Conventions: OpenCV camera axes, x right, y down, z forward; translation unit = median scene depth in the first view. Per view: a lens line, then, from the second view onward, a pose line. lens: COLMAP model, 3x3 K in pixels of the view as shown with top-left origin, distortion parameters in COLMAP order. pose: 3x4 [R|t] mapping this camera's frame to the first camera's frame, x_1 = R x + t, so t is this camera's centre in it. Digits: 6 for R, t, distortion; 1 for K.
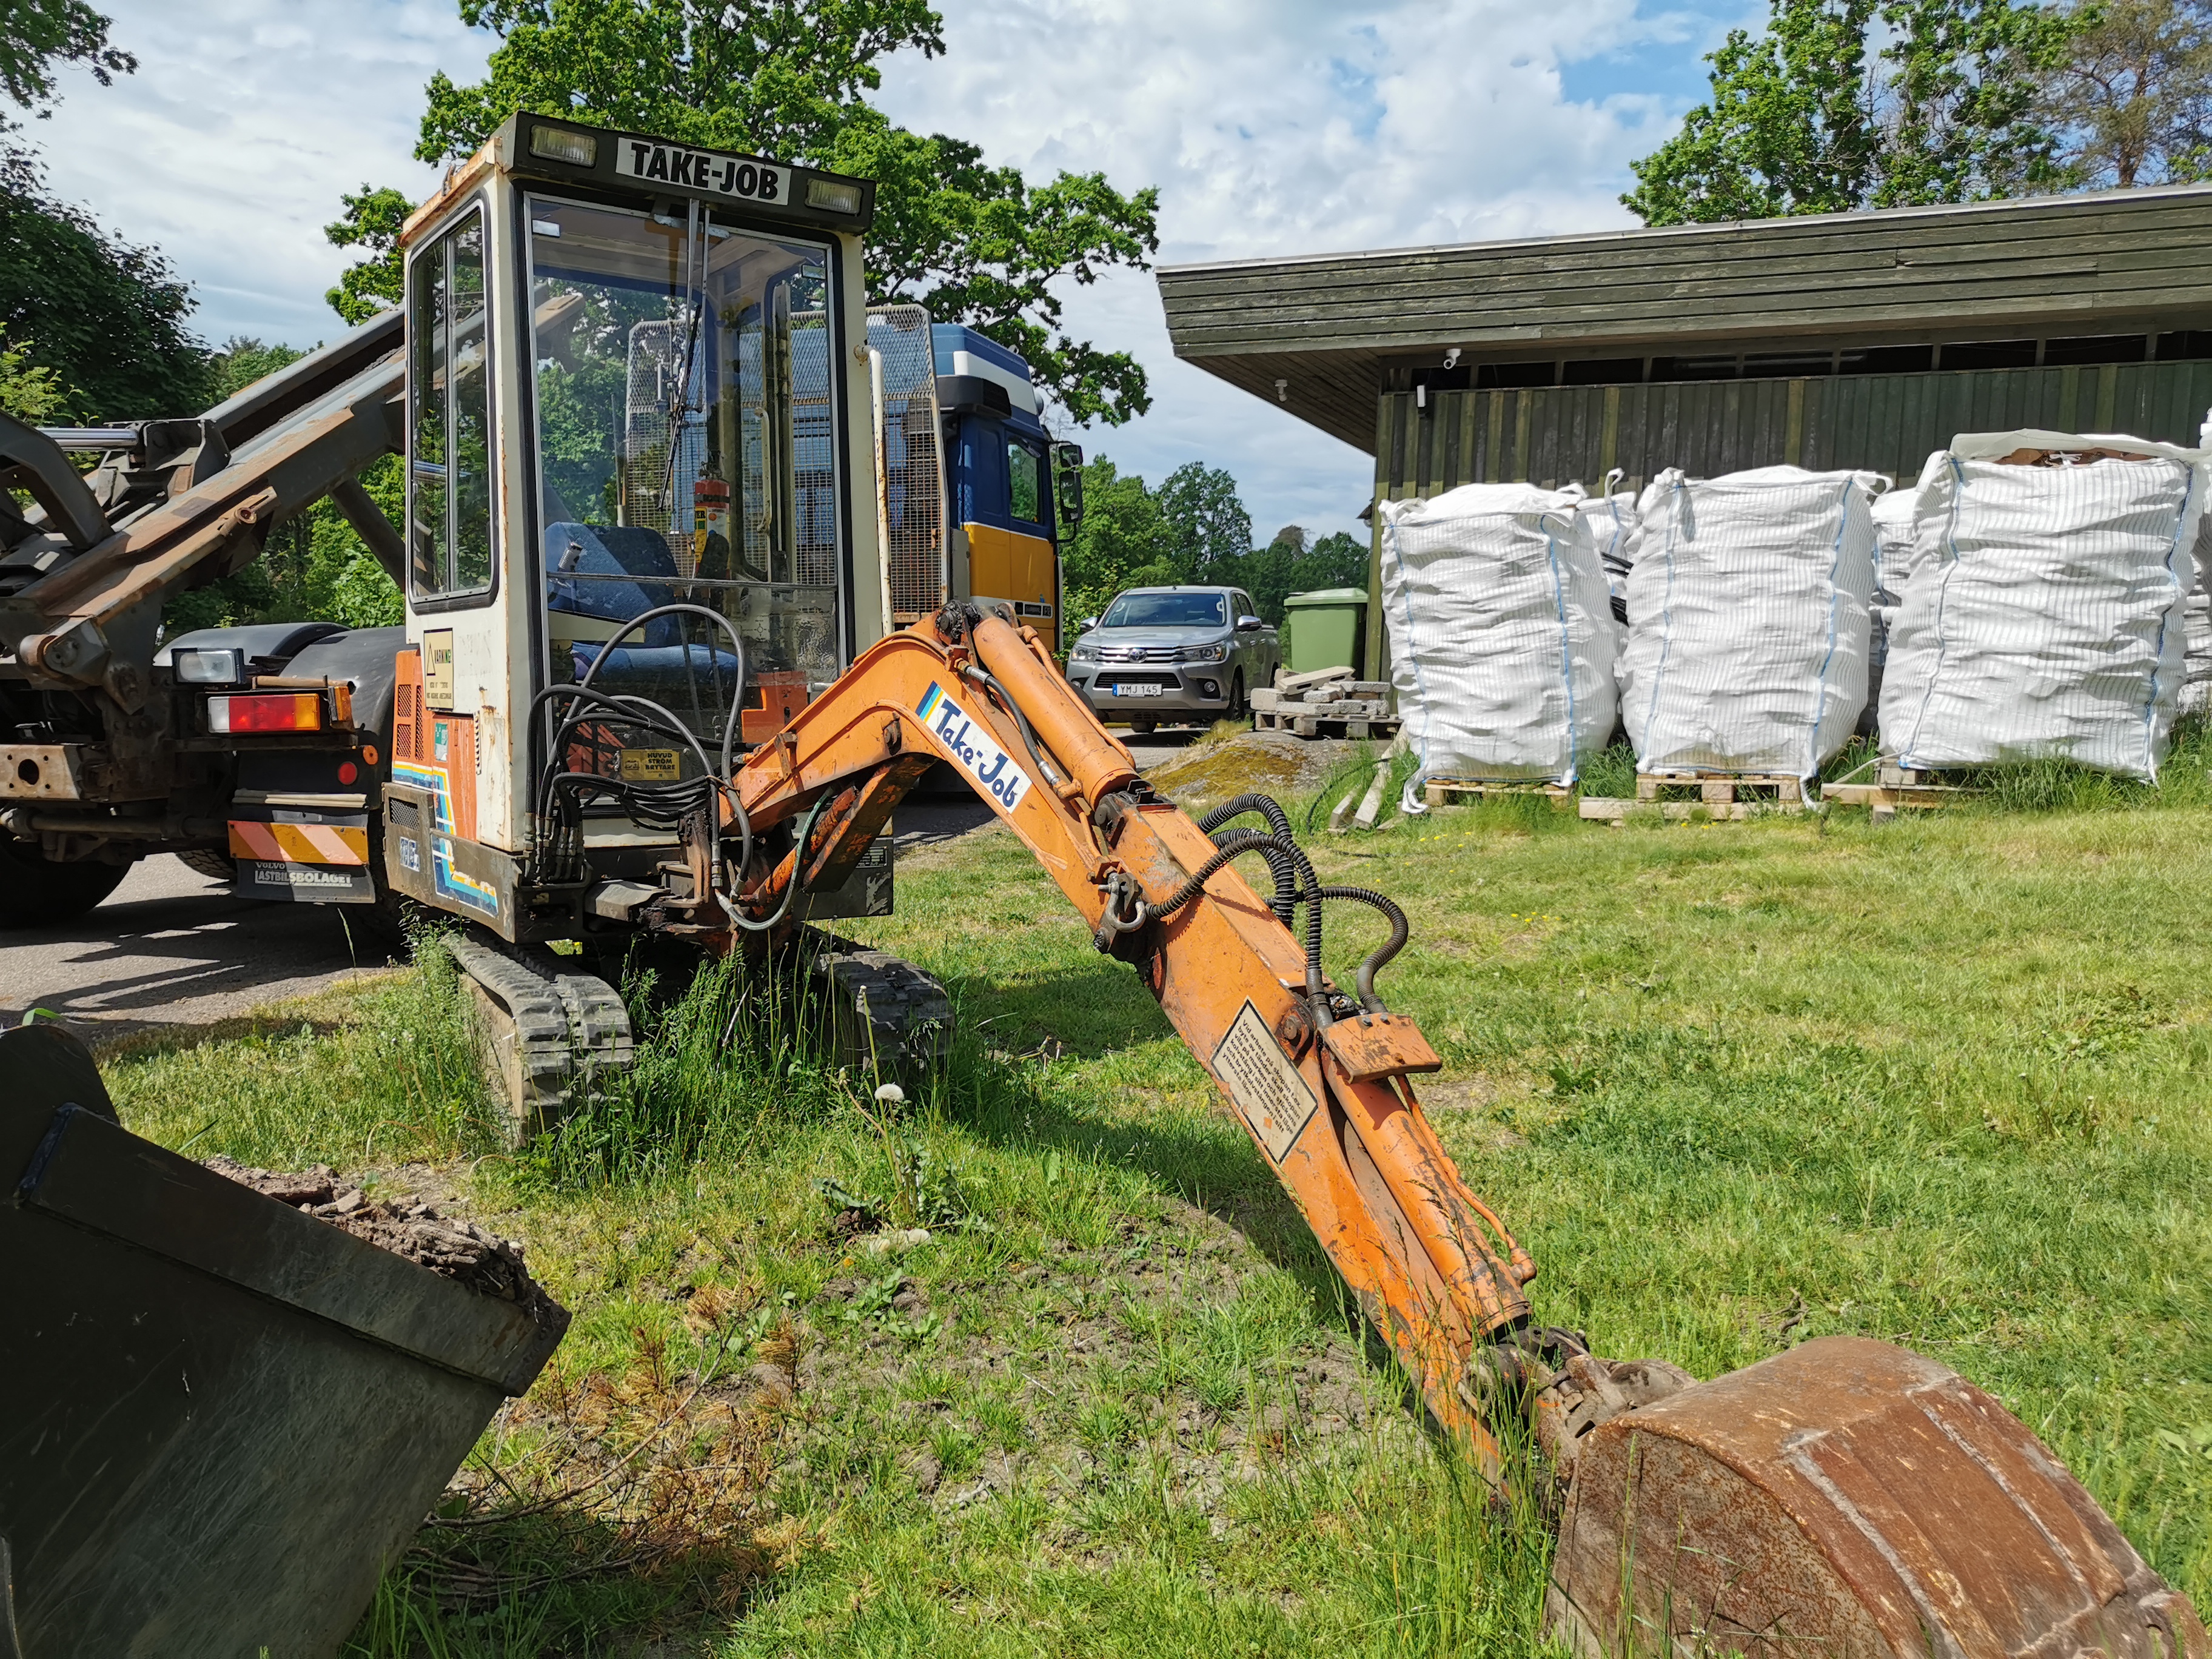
lens RADIAL K [[1714.1, 0, 1107.2], [0, 1714.1, 817.9], [0, 0, 1]] dist [0.034708, -0.031997]
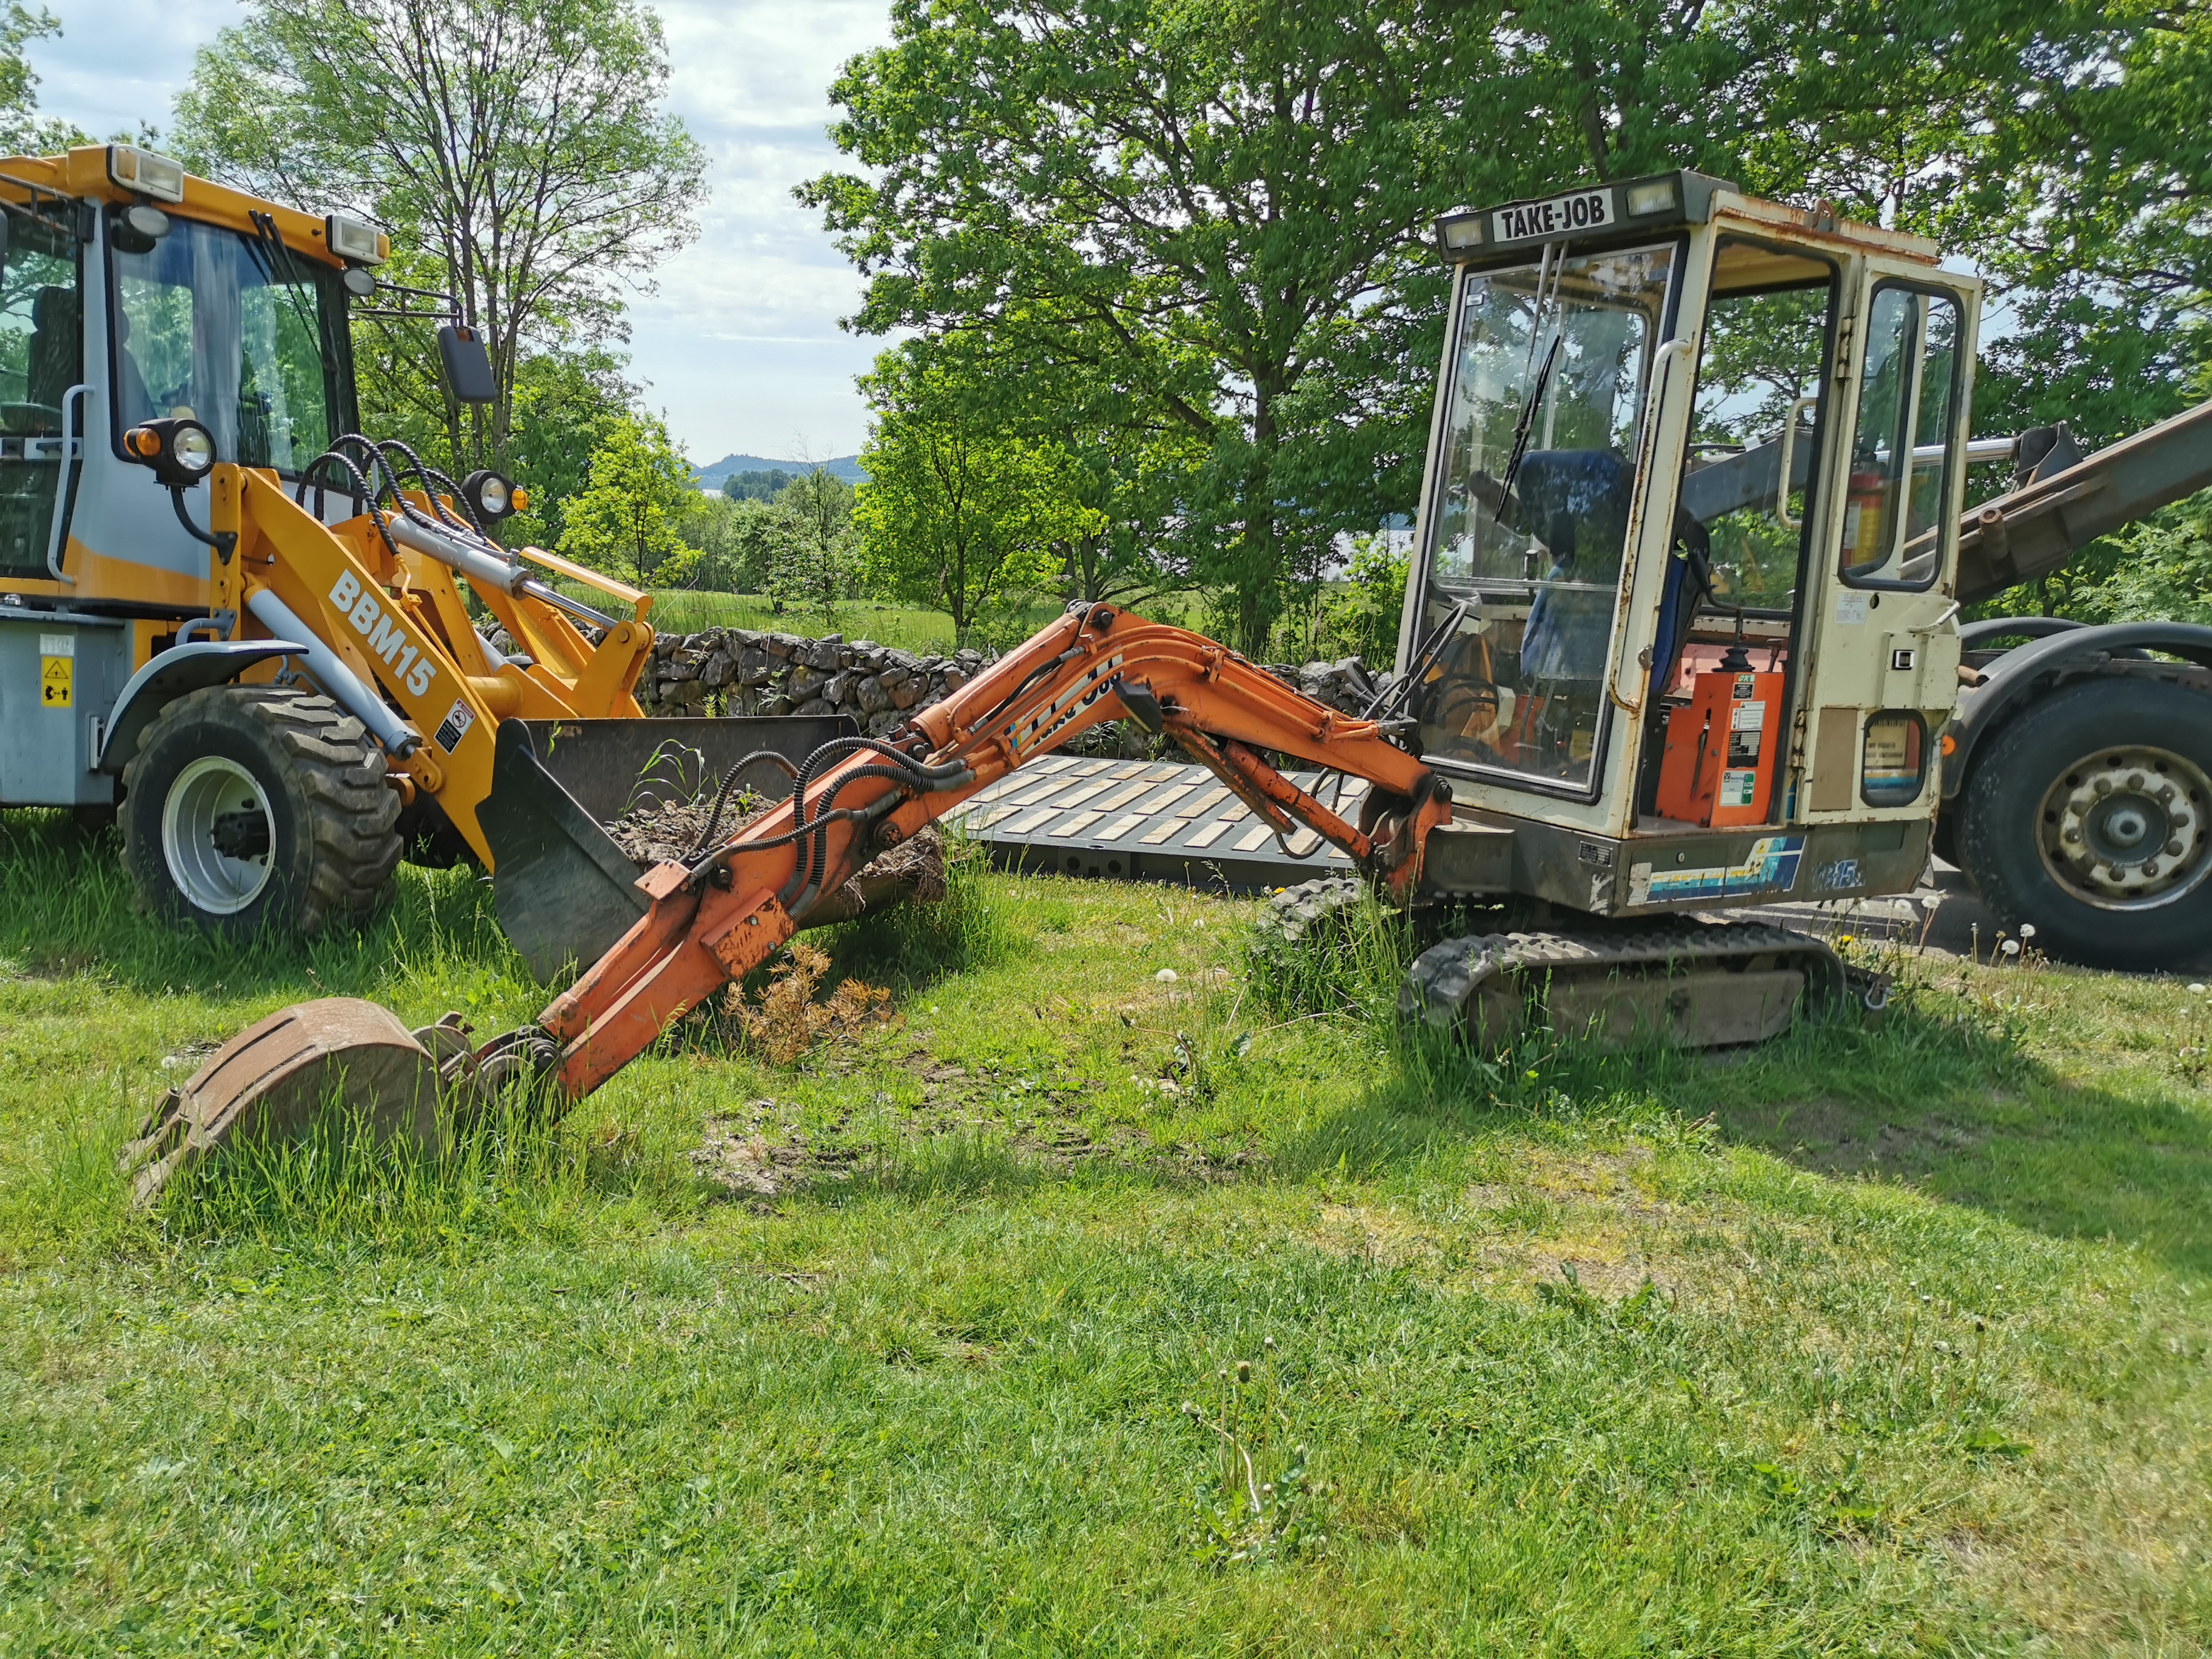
lens RADIAL K [[1724.8, 0, 1106.0], [0, 1724.8, 829.5], [0, 0, 1]] dist [0.031260, -0.009387]
pose [[-0.054262, 0.140682, -0.988567, 0.649024], [-0.129621, 0.980656, 0.146671, -0.076150], [0.990078, 0.136098, -0.034977, 0.548623]]
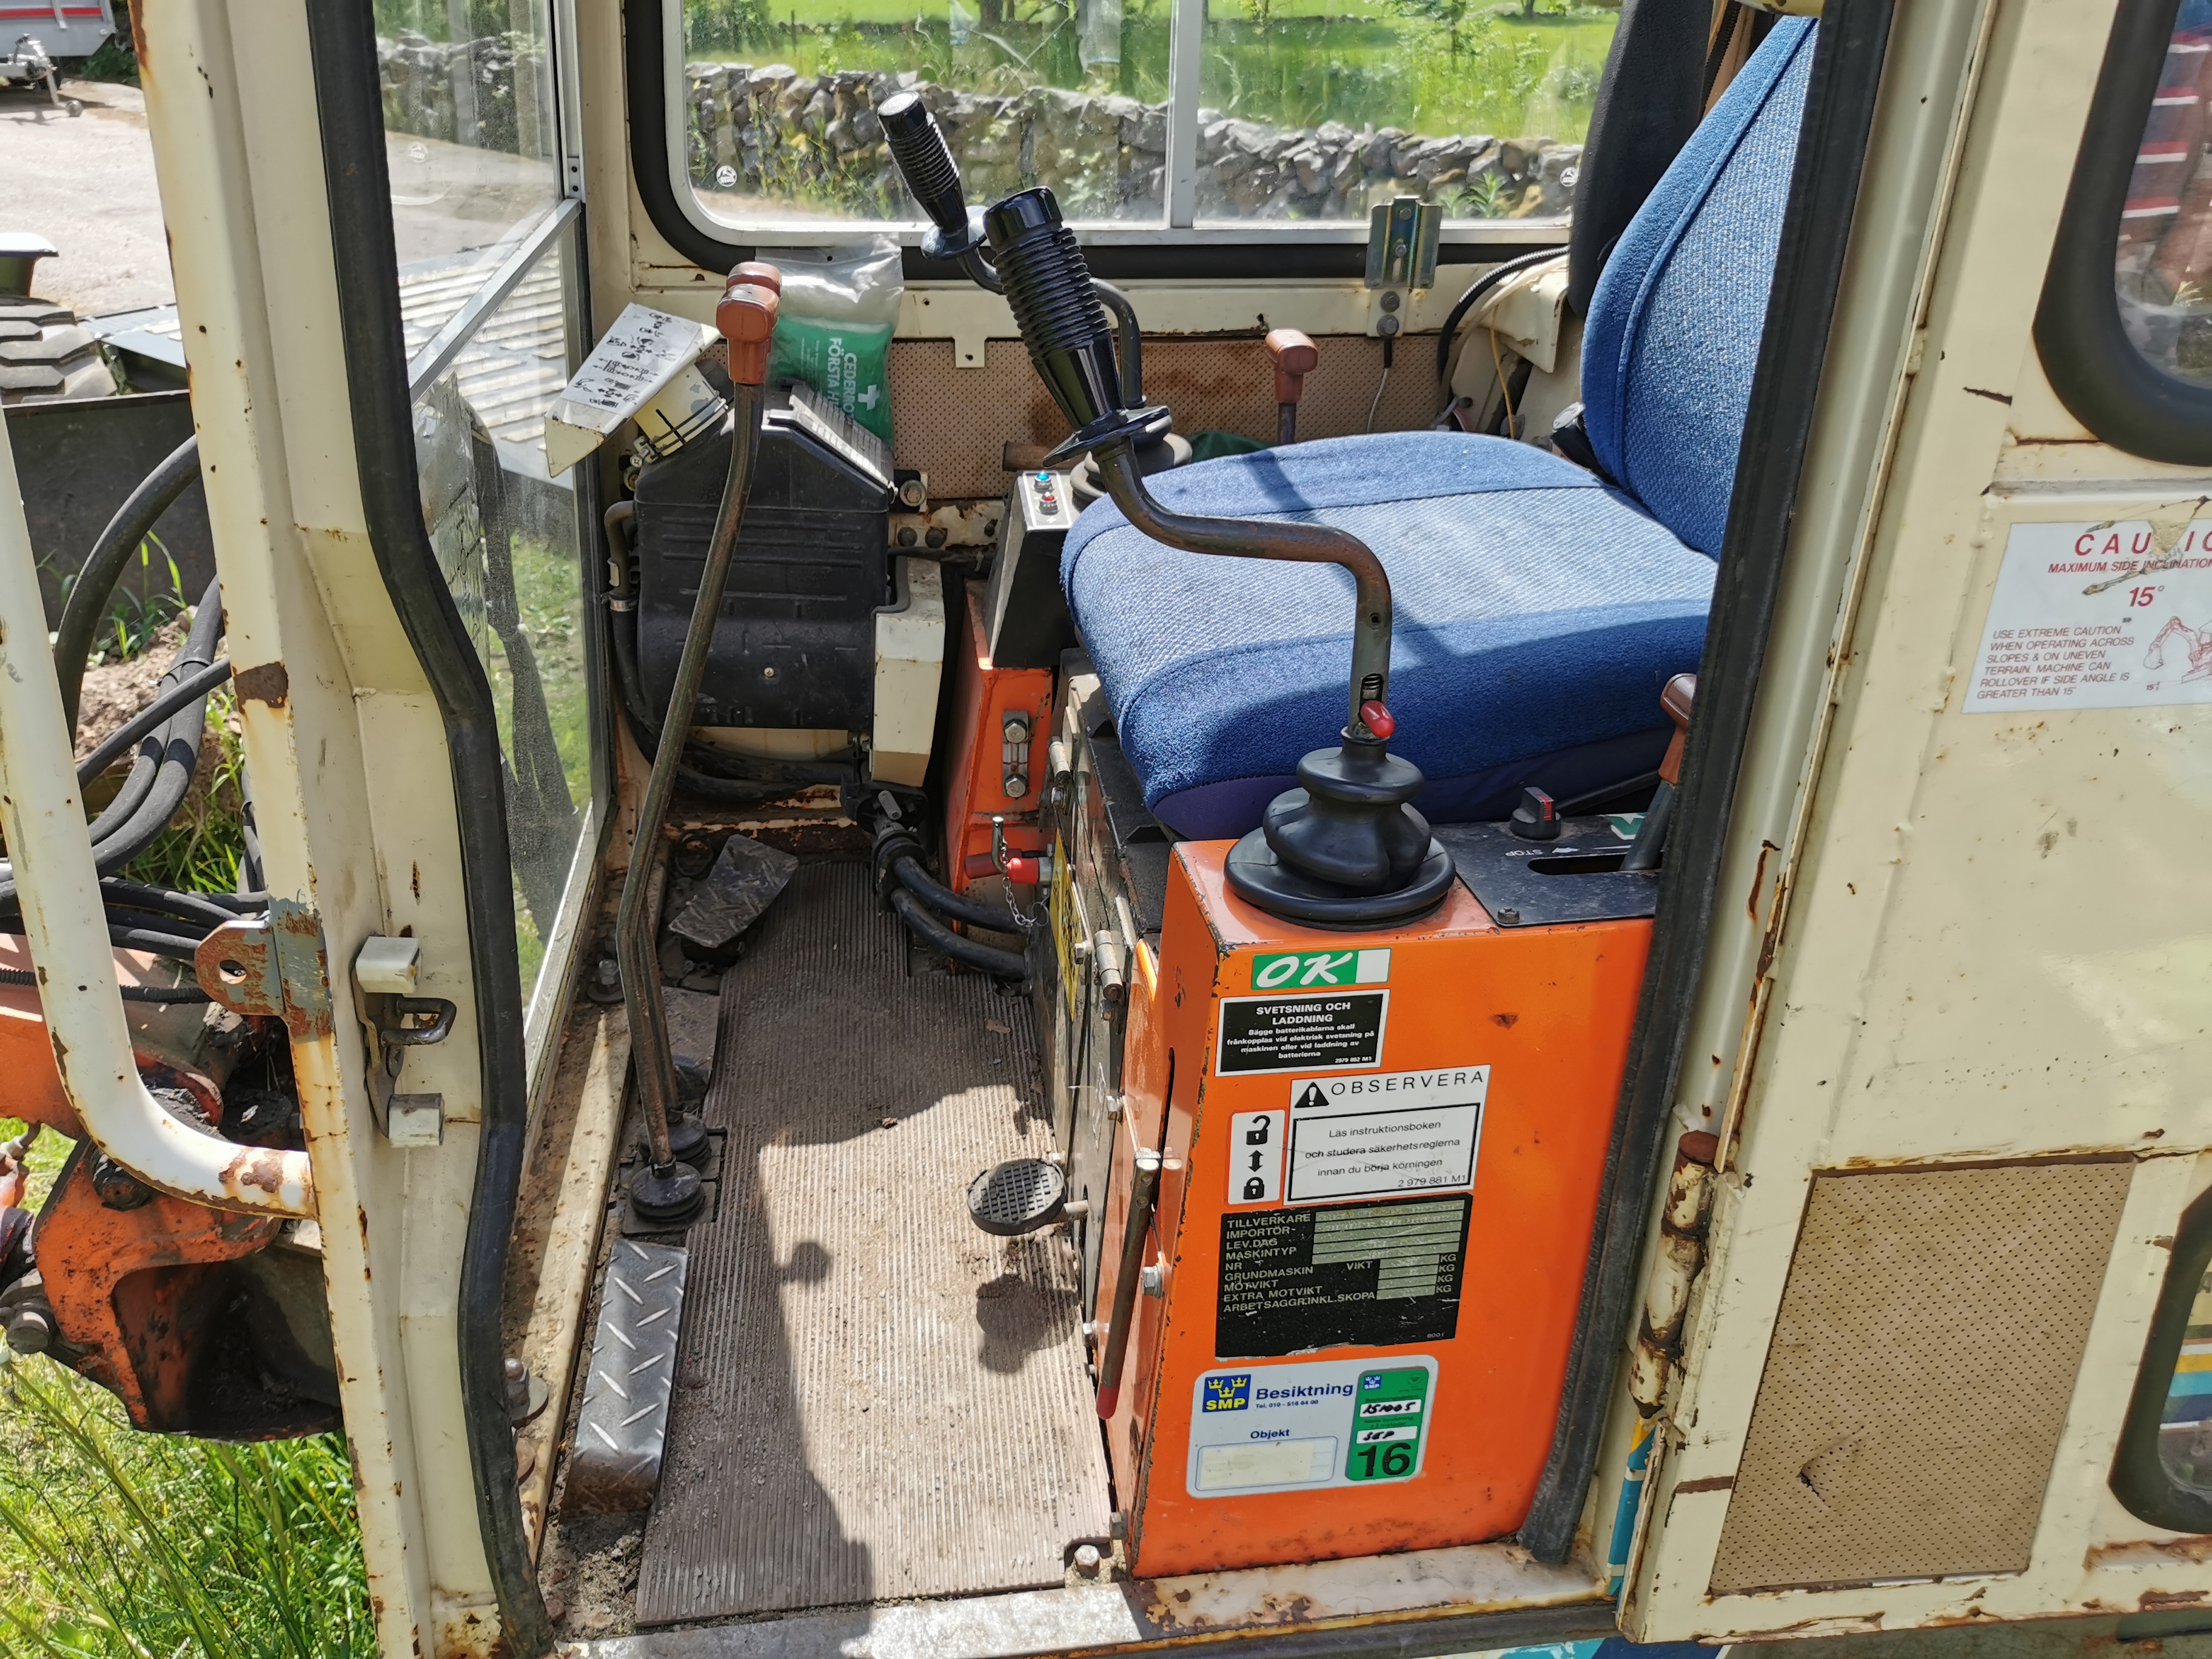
lens RADIAL K [[1724.8, 0, 1106.0], [0, 1724.8, 829.5], [0, 0, 1]] dist [0.031260, -0.009387]
pose [[-0.465515, 0.396384, -0.791312, -0.035544], [-0.088954, 0.868615, 0.487437, -0.140216], [0.880558, 0.297300, -0.369094, 0.829202]]
